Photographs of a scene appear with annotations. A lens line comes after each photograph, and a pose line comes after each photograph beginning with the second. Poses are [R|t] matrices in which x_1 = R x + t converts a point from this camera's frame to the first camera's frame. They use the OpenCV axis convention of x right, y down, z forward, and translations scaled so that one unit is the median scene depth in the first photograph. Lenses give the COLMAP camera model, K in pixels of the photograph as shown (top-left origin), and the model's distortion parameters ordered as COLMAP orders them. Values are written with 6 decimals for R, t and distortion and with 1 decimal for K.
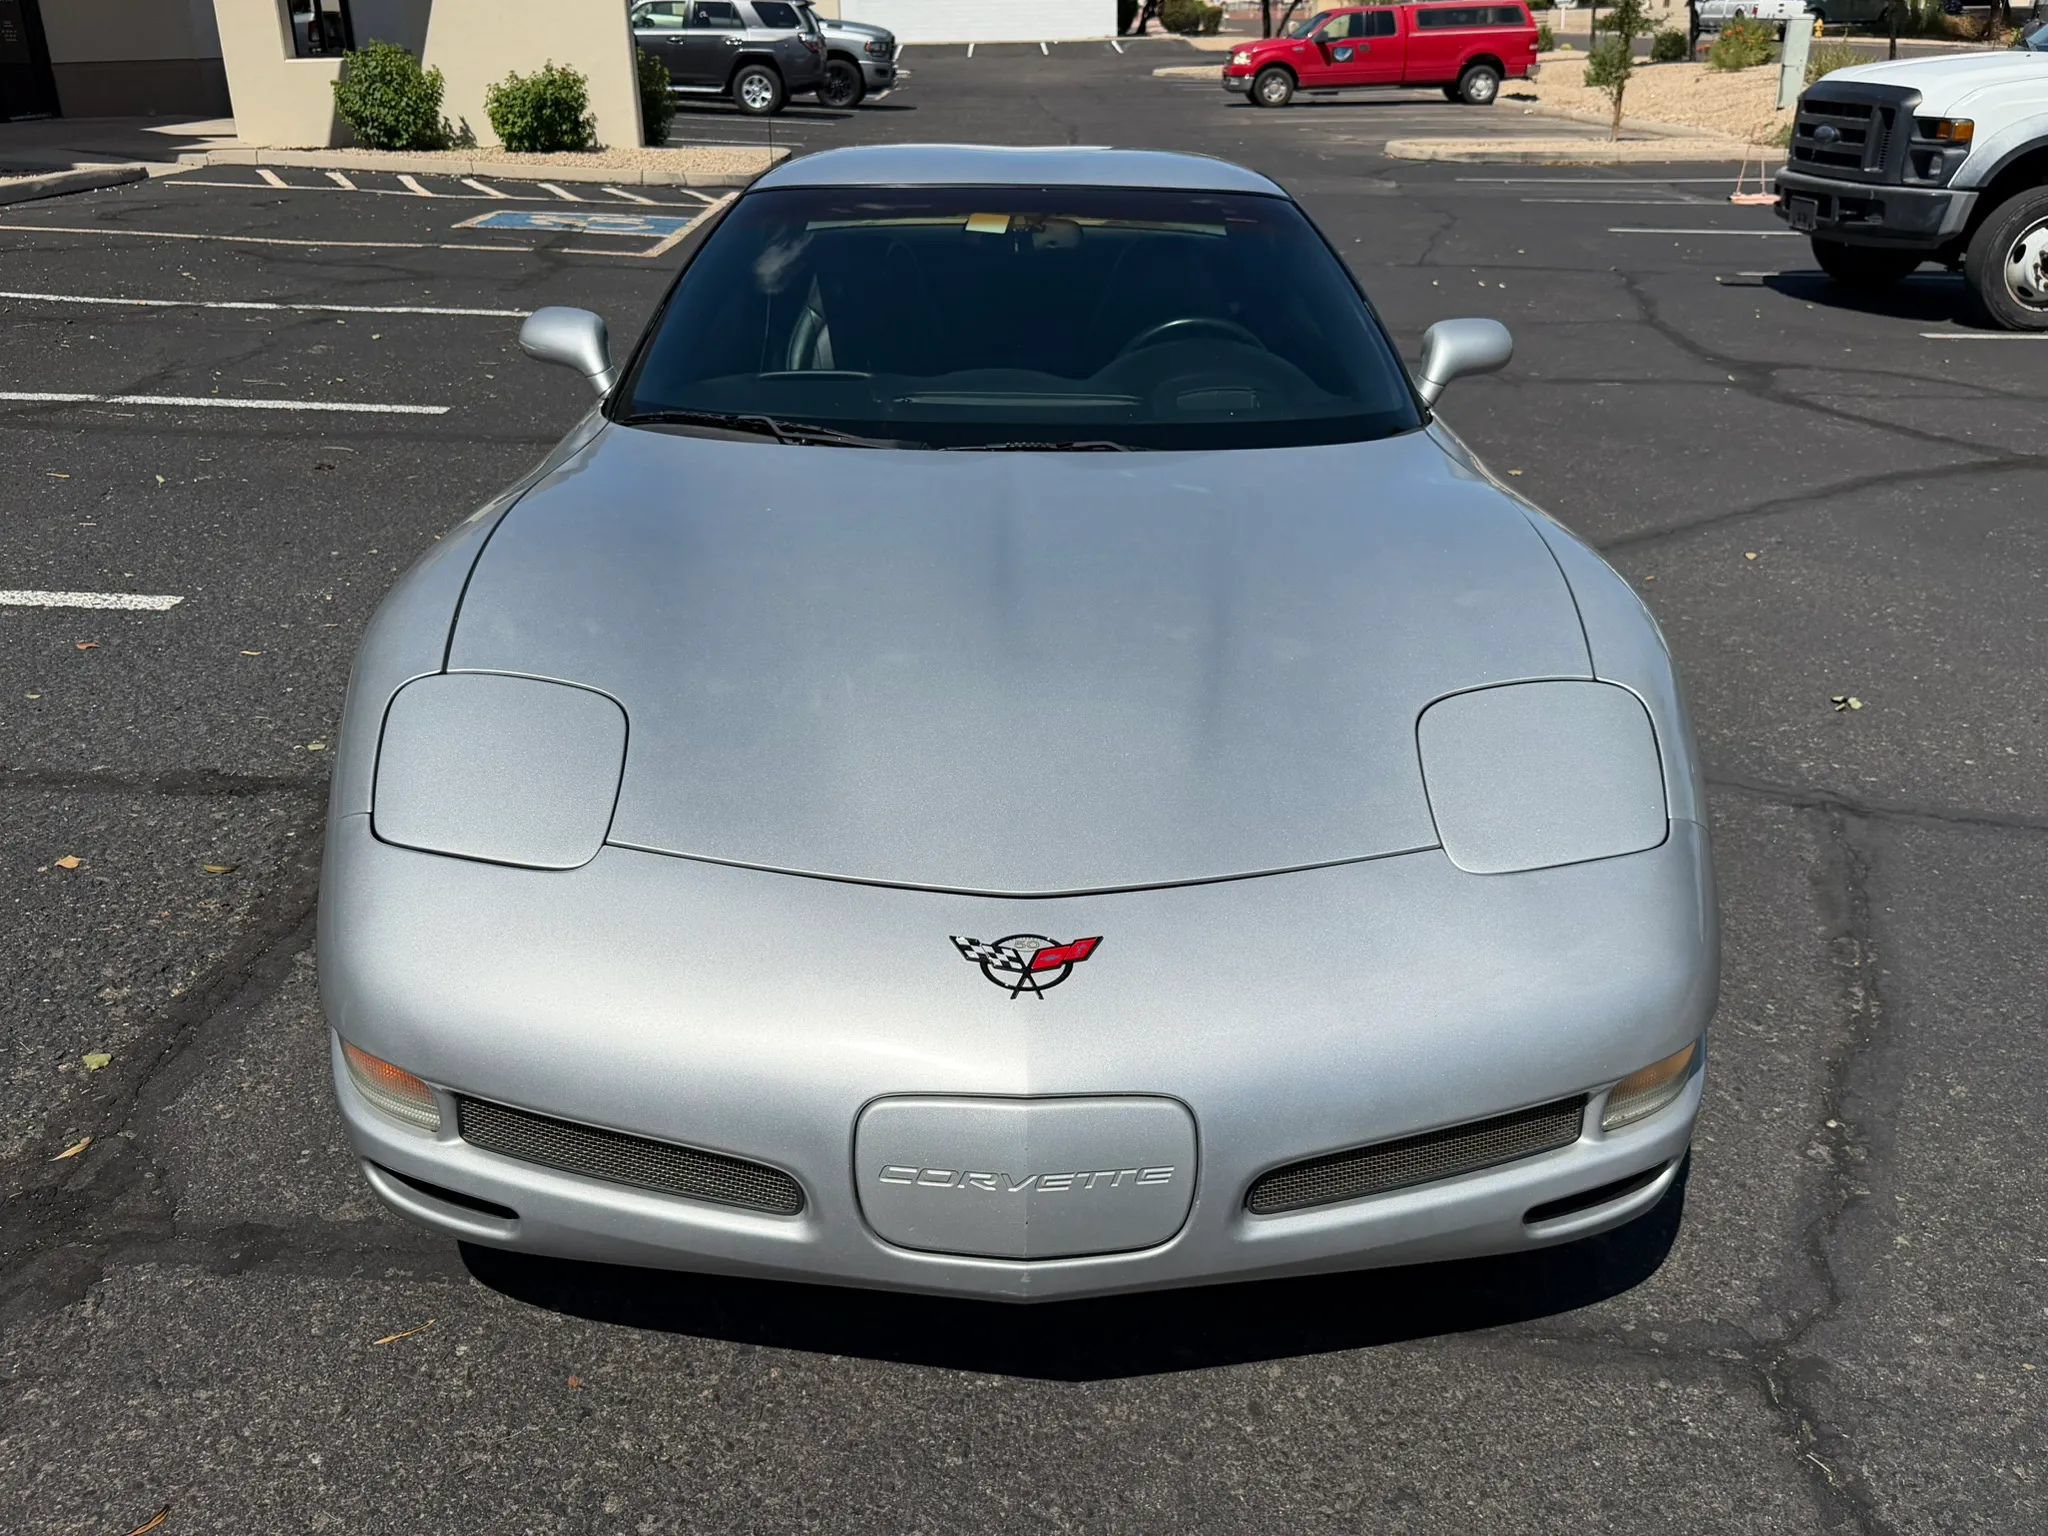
lens RADIAL K [[1758.1, 0, 1024.0], [0, 1758.1, 768.0], [0, 0, 1]] dist [0.012970, -0.030098]
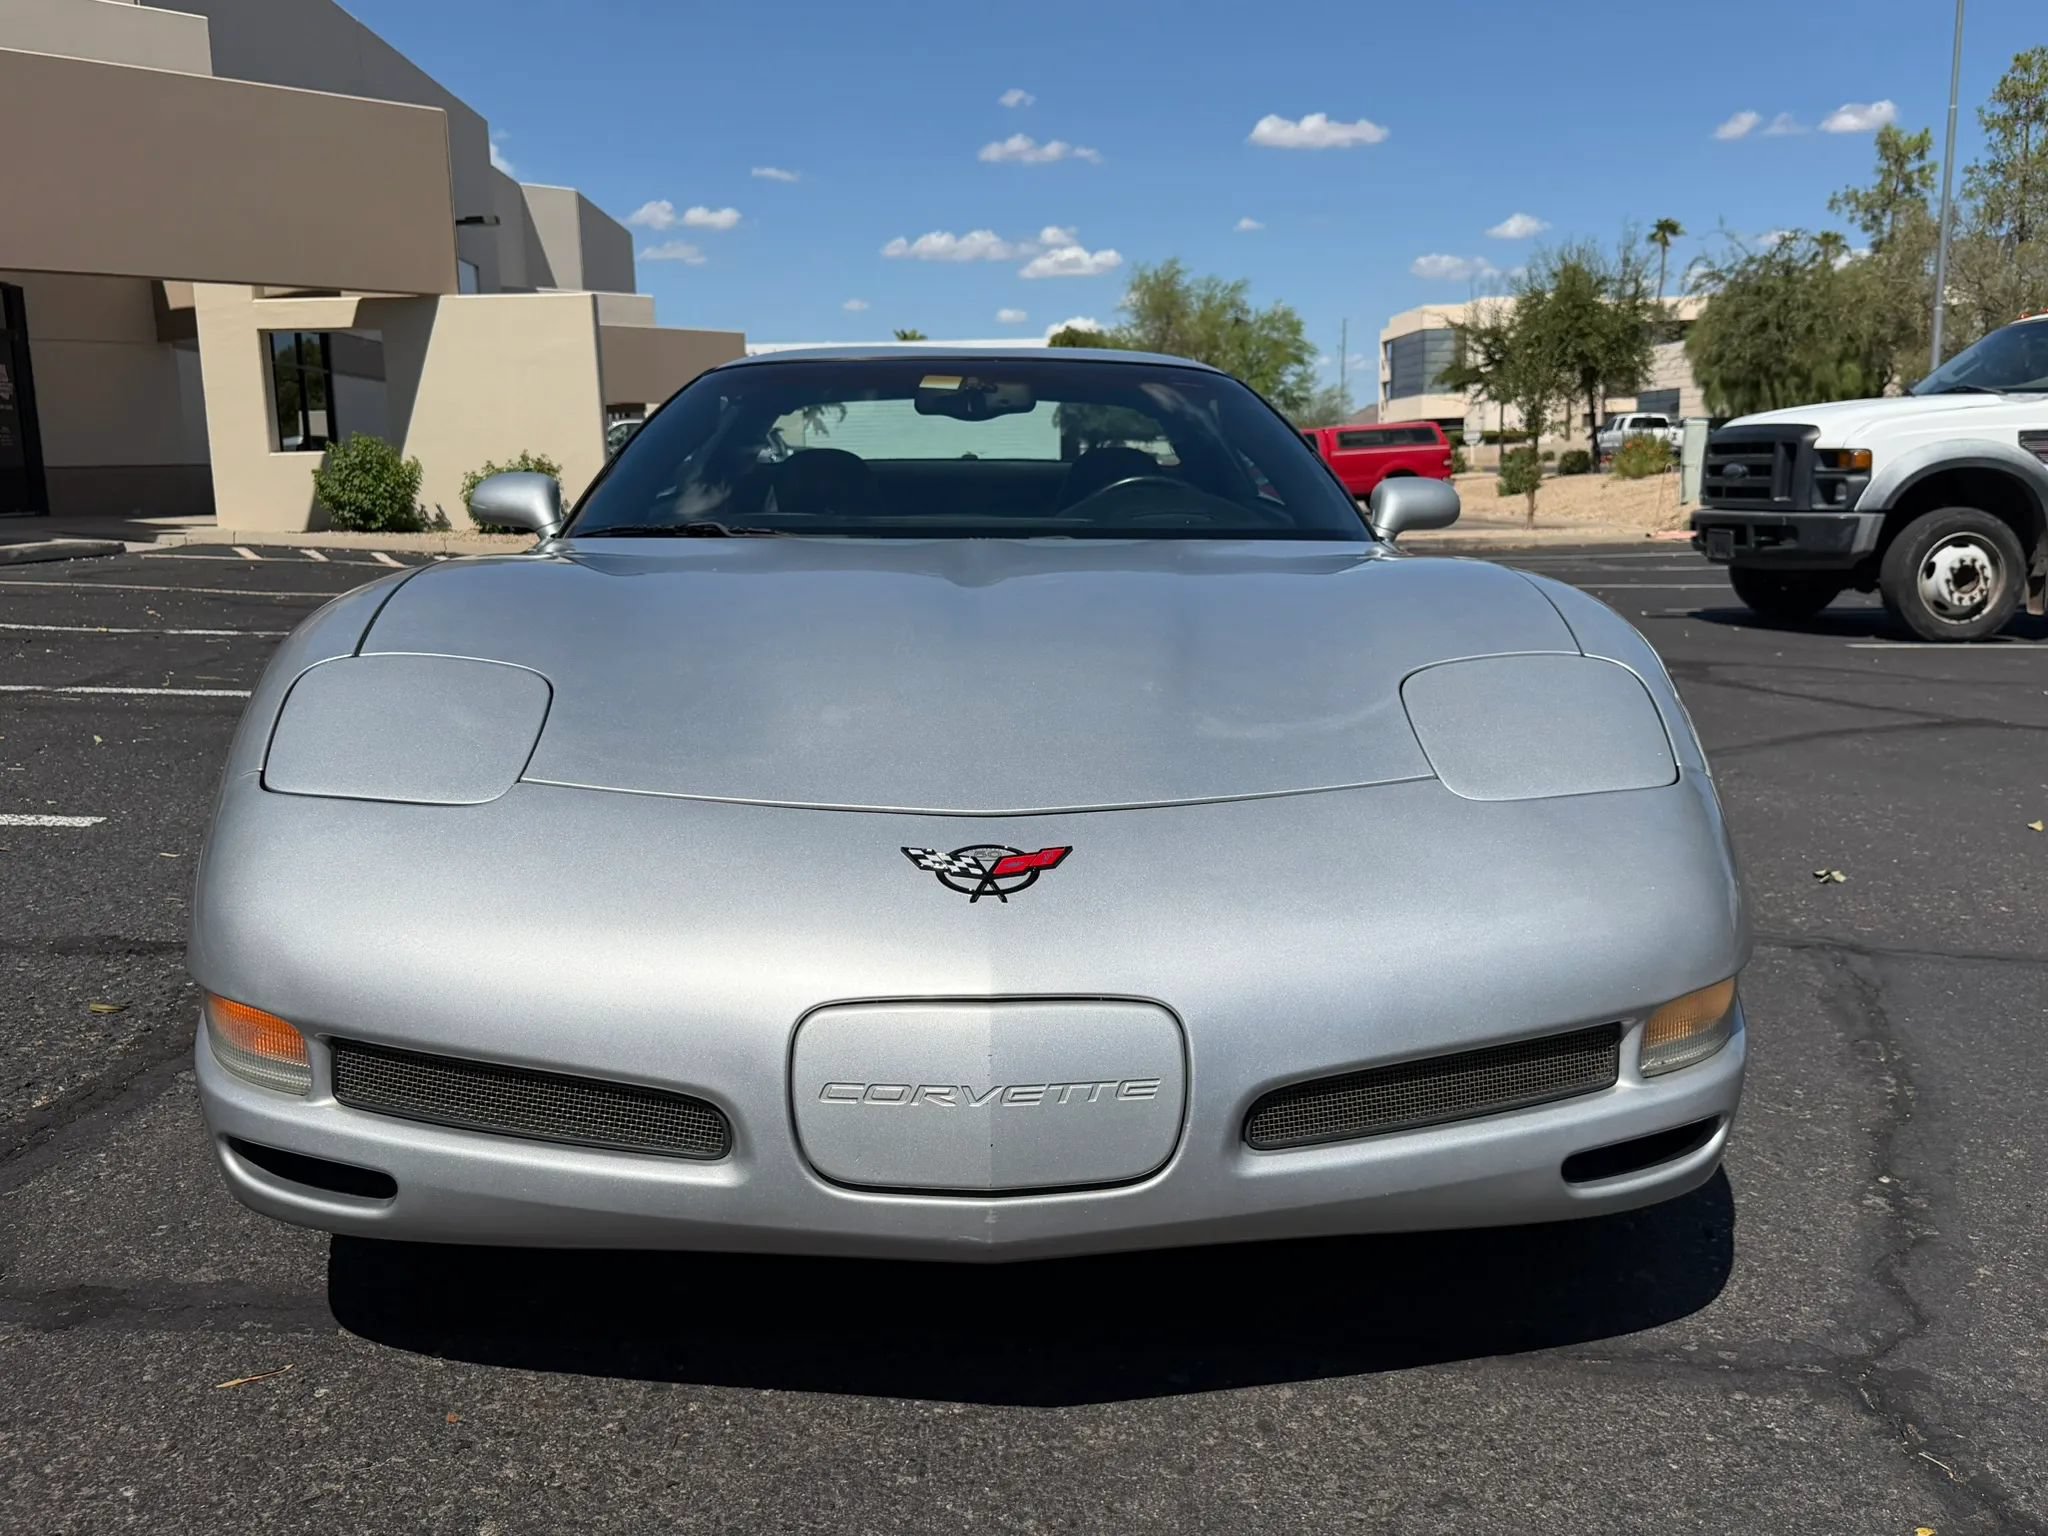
lens RADIAL K [[1759.5, 0, 1026.3], [0, 1759.5, 767.0], [0, 0, 1]] dist [0.003312, -0.012108]
pose [[0.999569, -0.010840, 0.027286, -0.002326], [0.016827, 0.973087, -0.229821, 0.227034], [-0.024061, 0.230181, 0.972850, 0.100591]]
